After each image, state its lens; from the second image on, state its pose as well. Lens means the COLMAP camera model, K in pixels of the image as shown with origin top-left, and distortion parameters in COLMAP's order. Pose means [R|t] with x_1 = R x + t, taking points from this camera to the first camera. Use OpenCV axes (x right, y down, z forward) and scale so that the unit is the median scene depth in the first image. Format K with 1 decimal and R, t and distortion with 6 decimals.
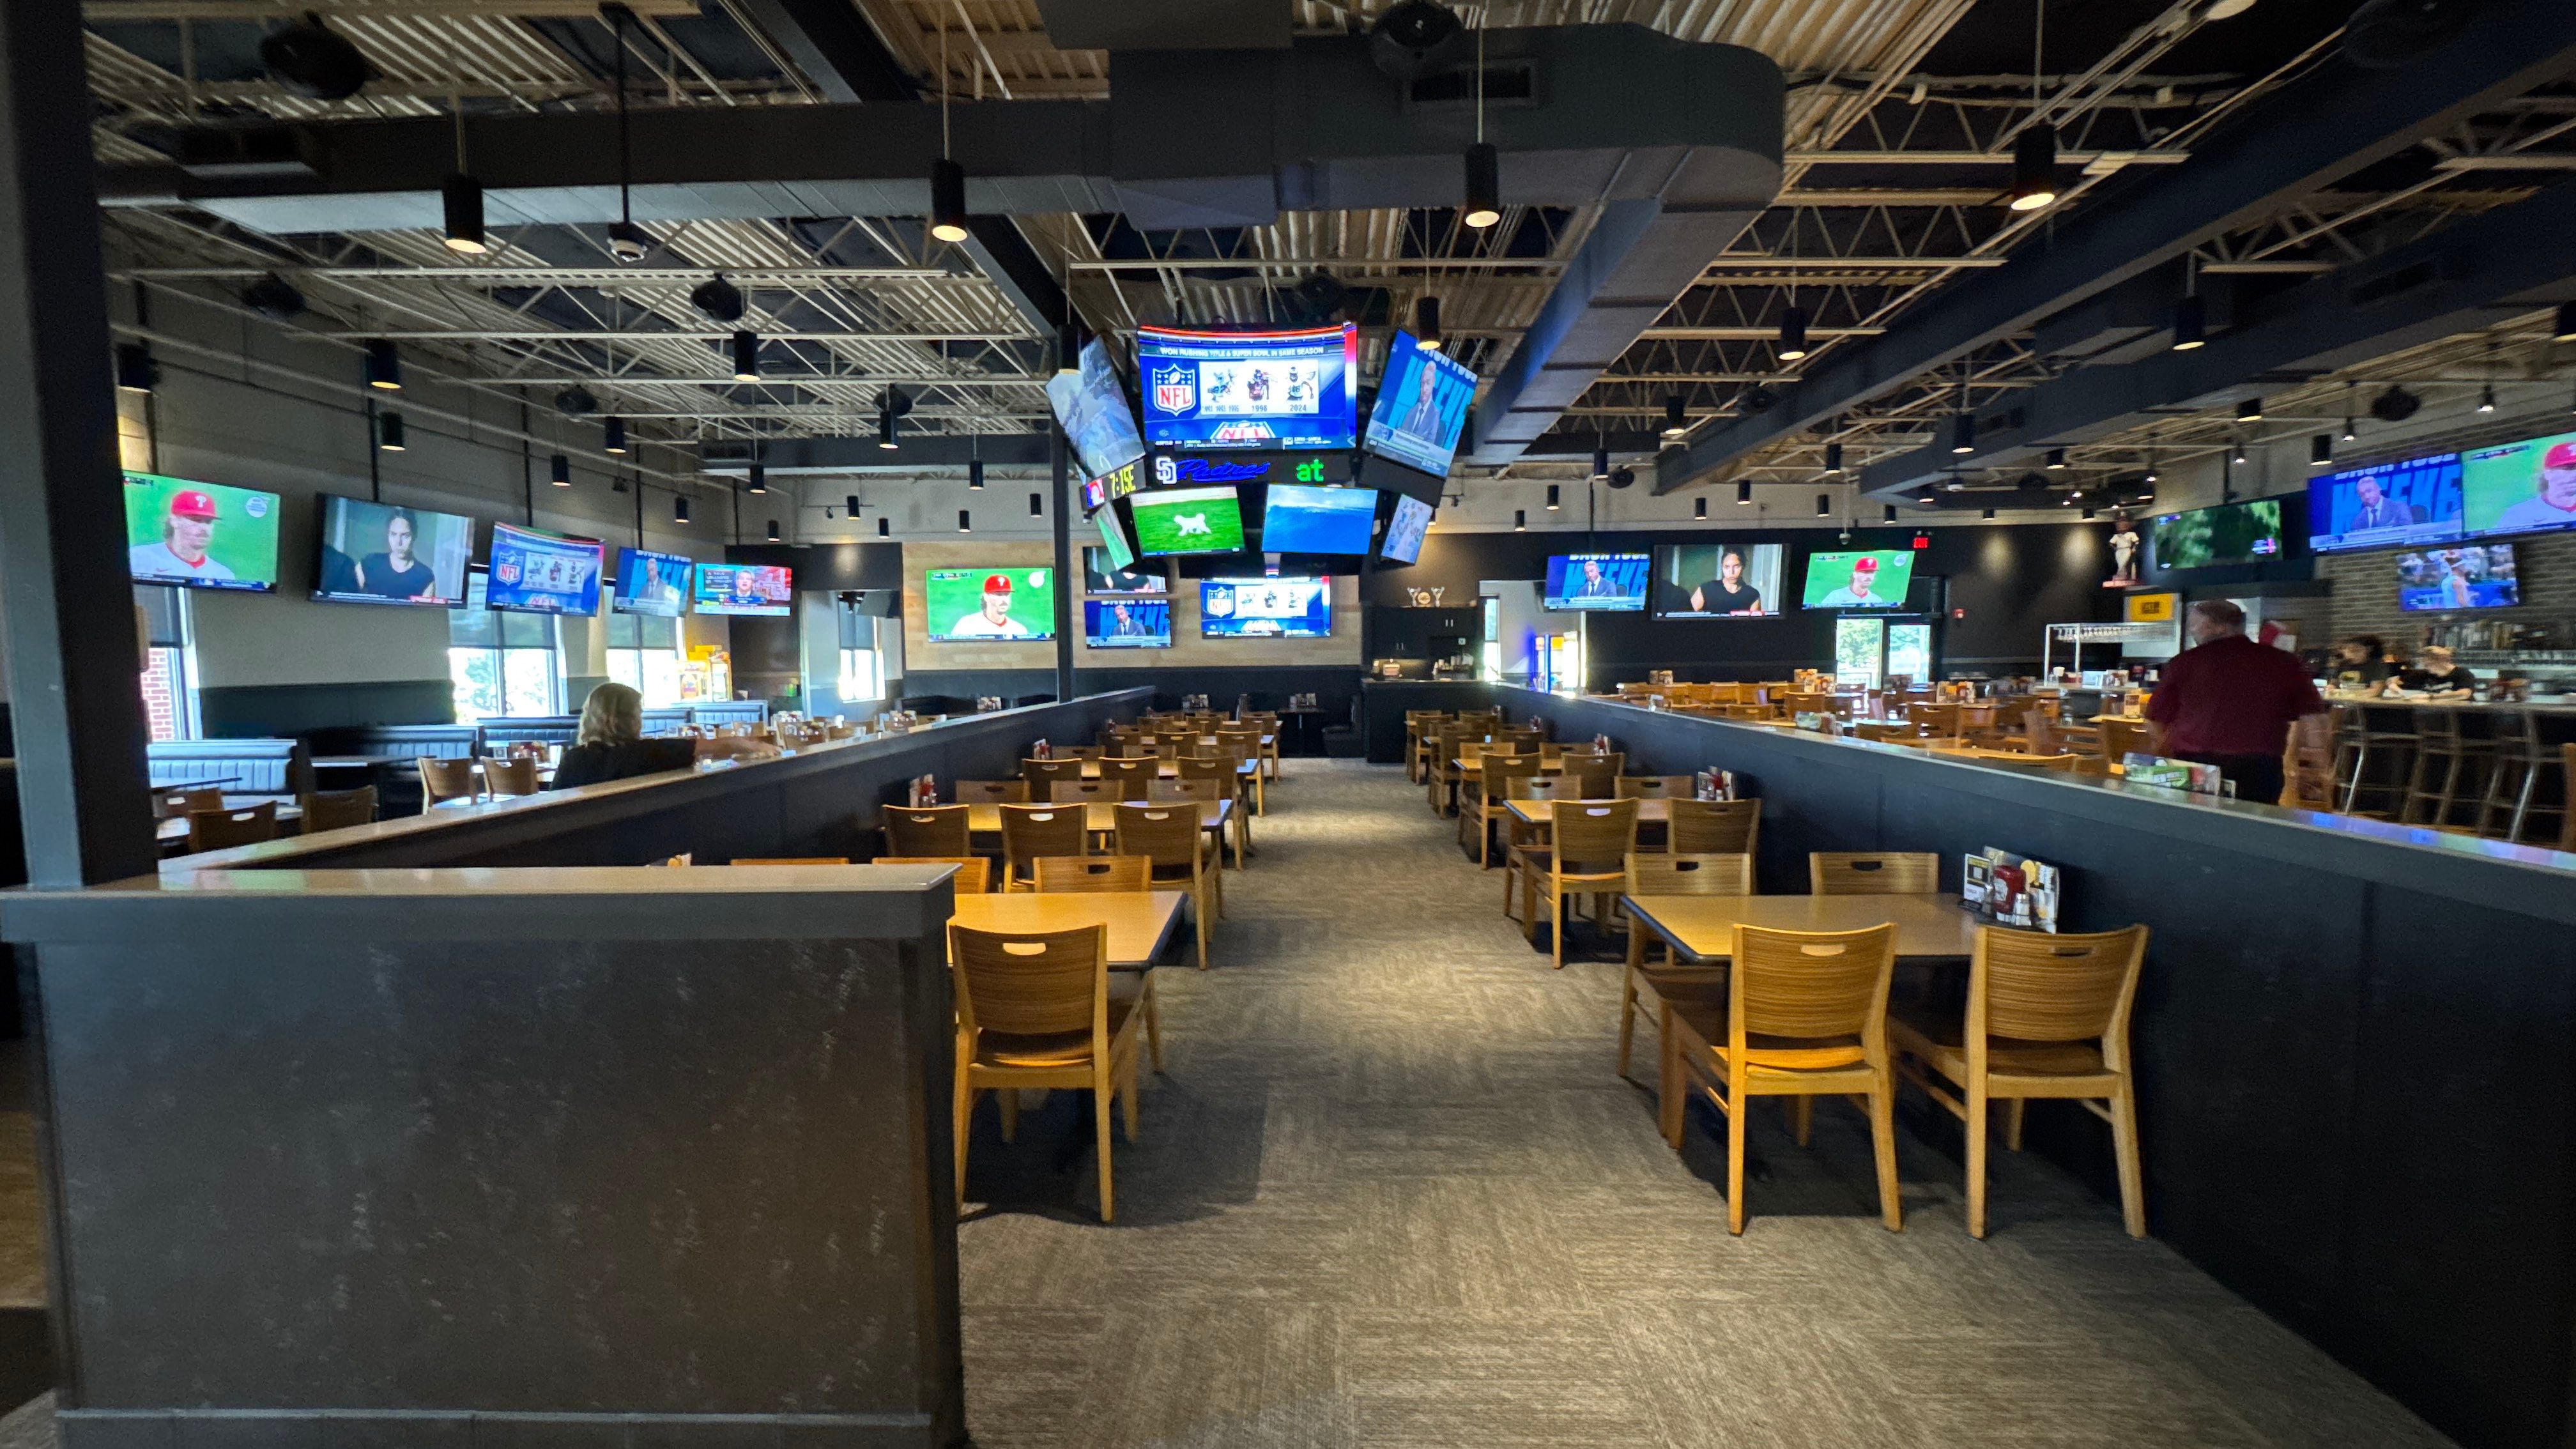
lens RADIAL K [[989.0, 0, 1279.8], [0, 989.0, 721.8], [0, 0, 1]] dist [-0.001263, -0.000186]
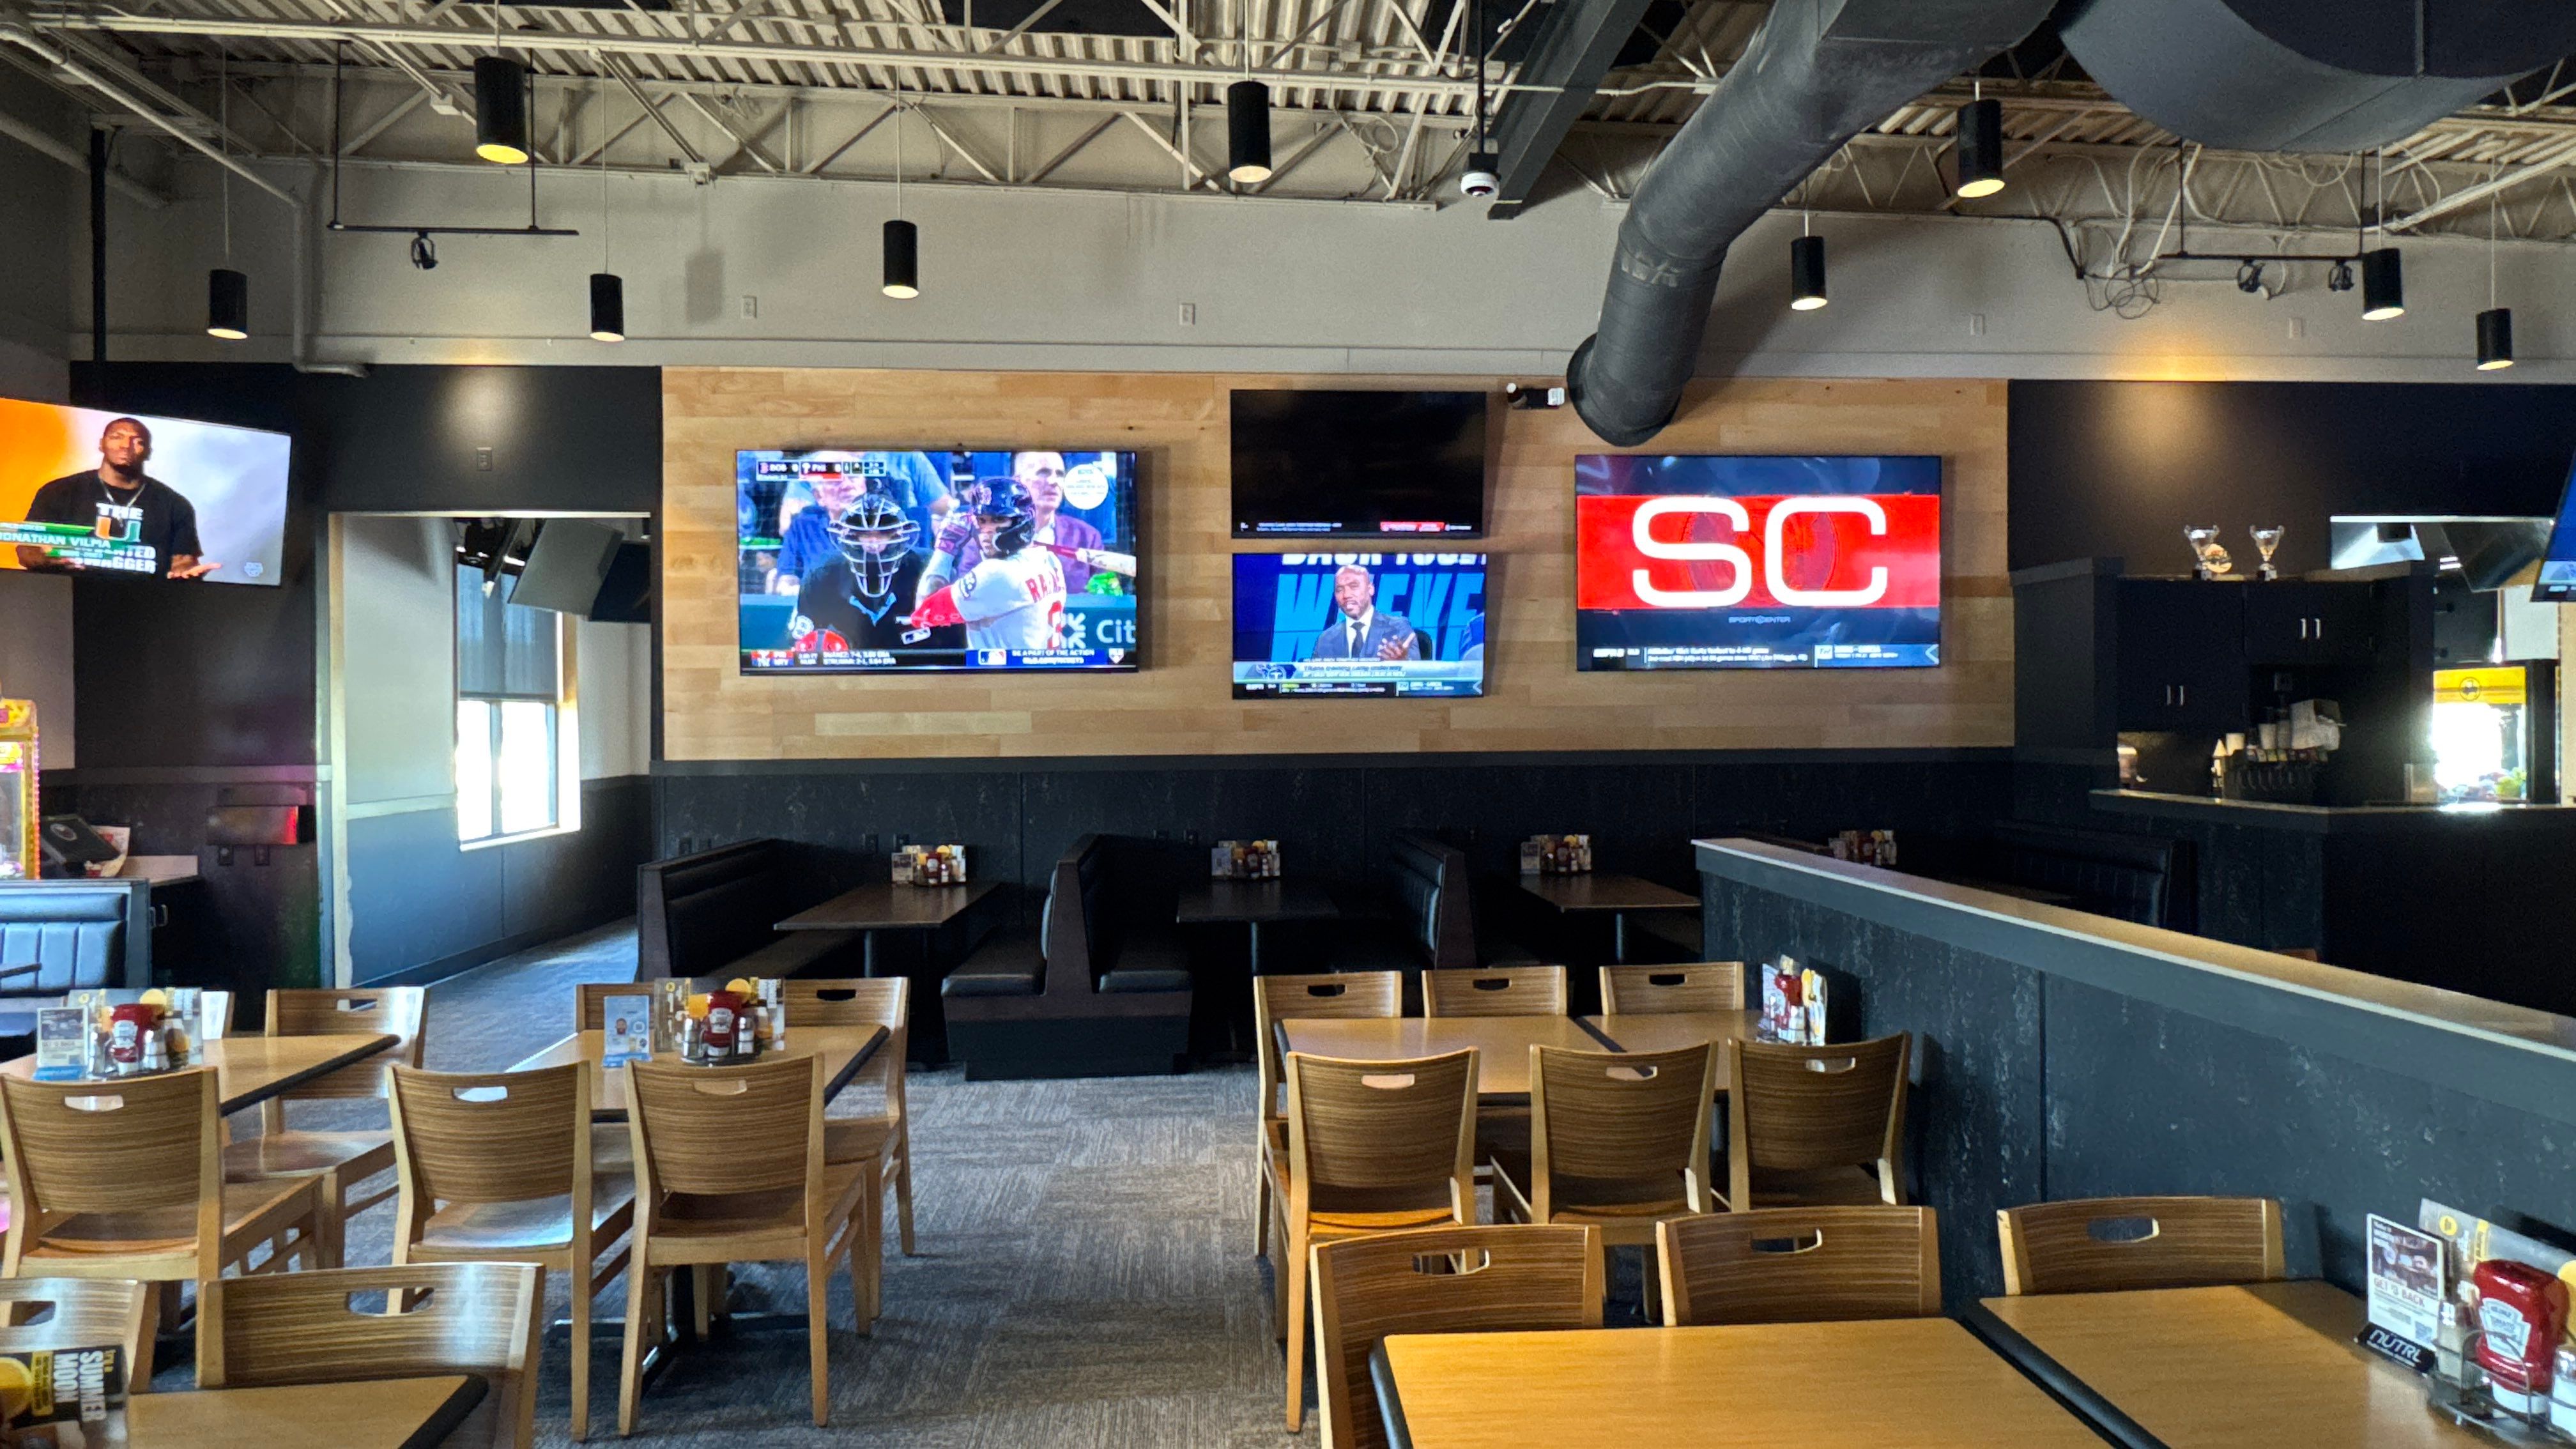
lens RADIAL K [[1409.8, 0, 1288.0], [0, 1409.8, 724.5], [0, 0, 1]] dist [0.009286, 0.001395]
pose [[0.996629, 0.003929, 0.081947, -0.173087], [0.002319, 0.997105, -0.076000, -0.023313], [-0.082009, 0.075934, 0.993735, 0.428035]]
